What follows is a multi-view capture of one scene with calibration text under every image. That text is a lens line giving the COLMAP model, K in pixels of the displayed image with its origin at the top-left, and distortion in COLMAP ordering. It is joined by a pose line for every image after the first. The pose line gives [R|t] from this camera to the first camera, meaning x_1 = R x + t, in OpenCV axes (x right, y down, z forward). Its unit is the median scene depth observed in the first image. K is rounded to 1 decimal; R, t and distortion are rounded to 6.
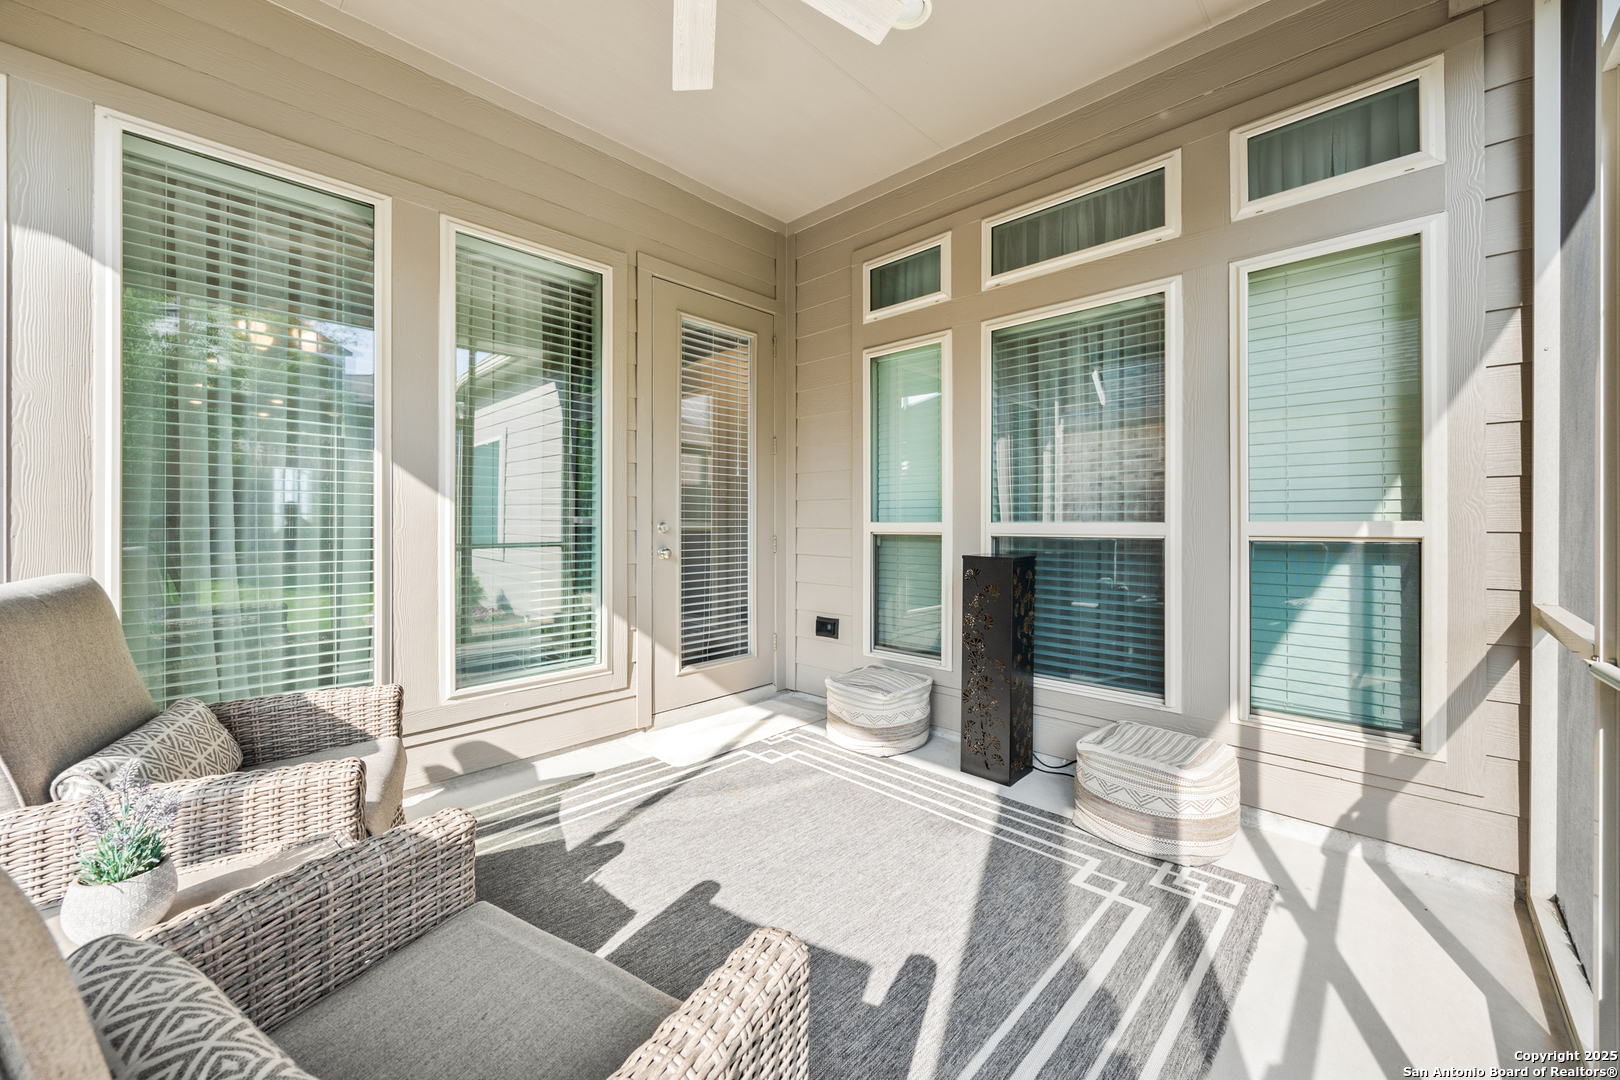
lens RADIAL K [[619.7, 0, 811.3], [0, 619.7, 531.2], [0, 0, 1]] dist [-0.000158, -0.000005]
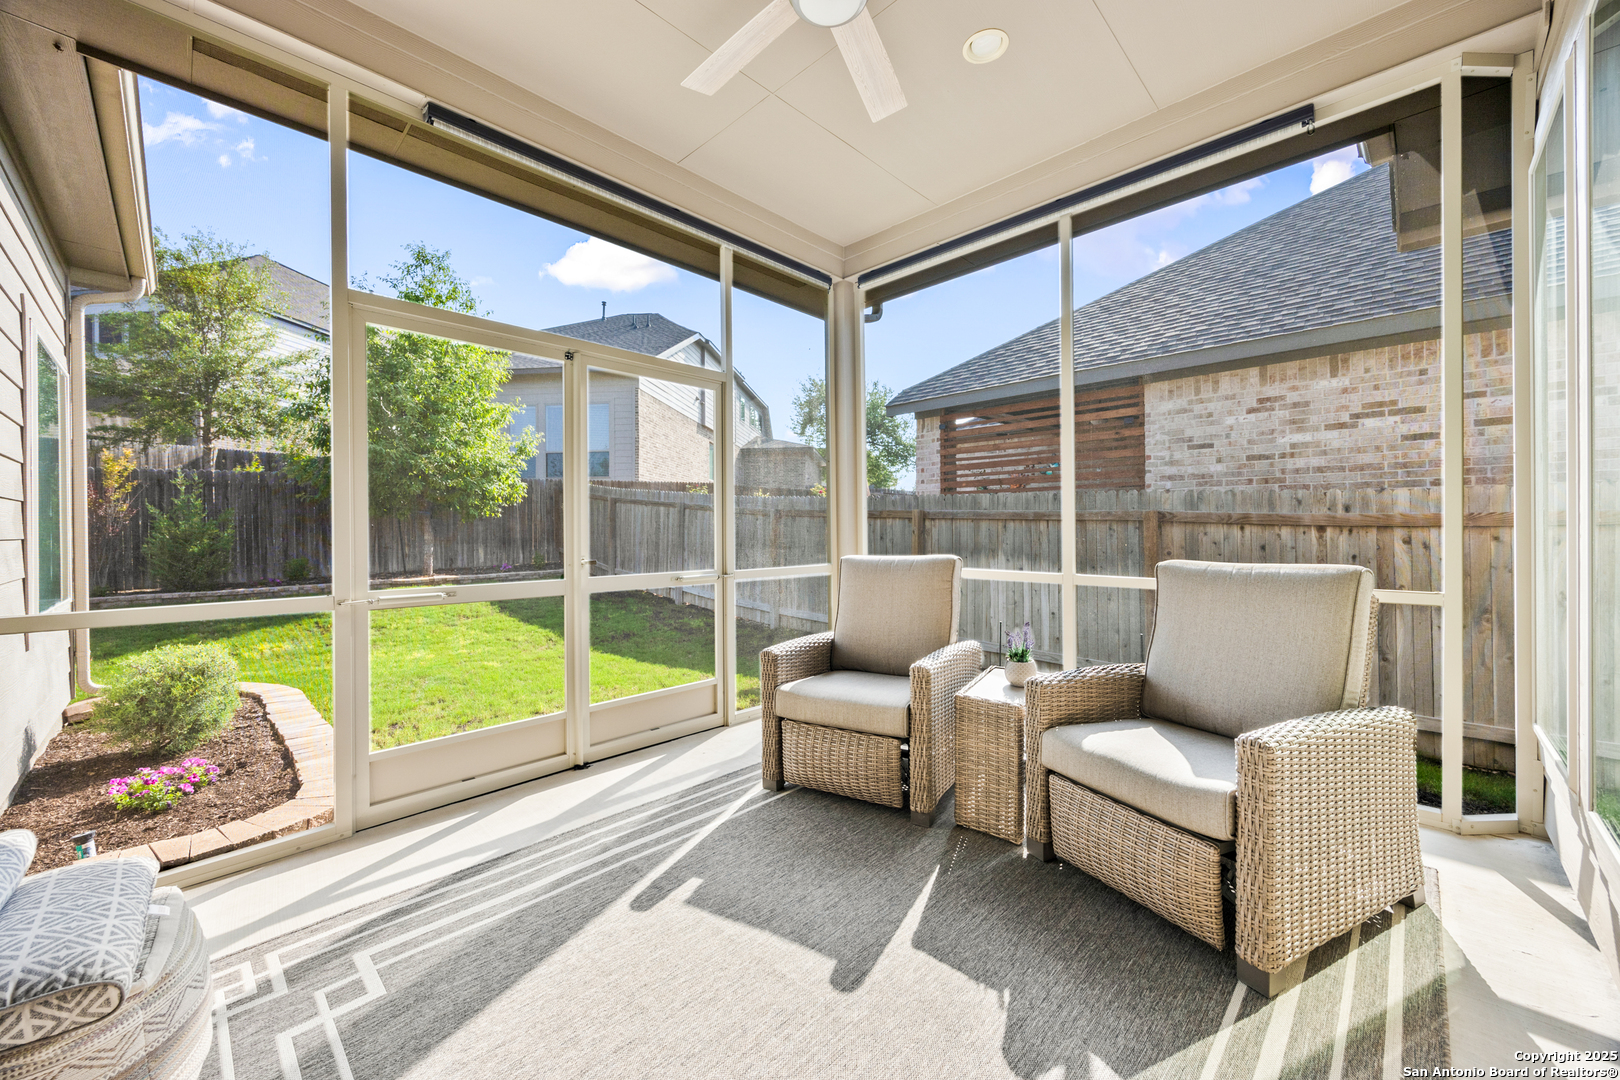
lens RADIAL K [[619.7, 0, 808.7], [0, 619.7, 537.0], [0, 0, 1]] dist [-0.000158, -0.000005]
pose [[-0.999934, 0.005184, 0.010222, -0.139370], [0.005216, 0.999982, 0.003111, -0.009265], [-0.010206, 0.003164, -0.999943, 1.939669]]
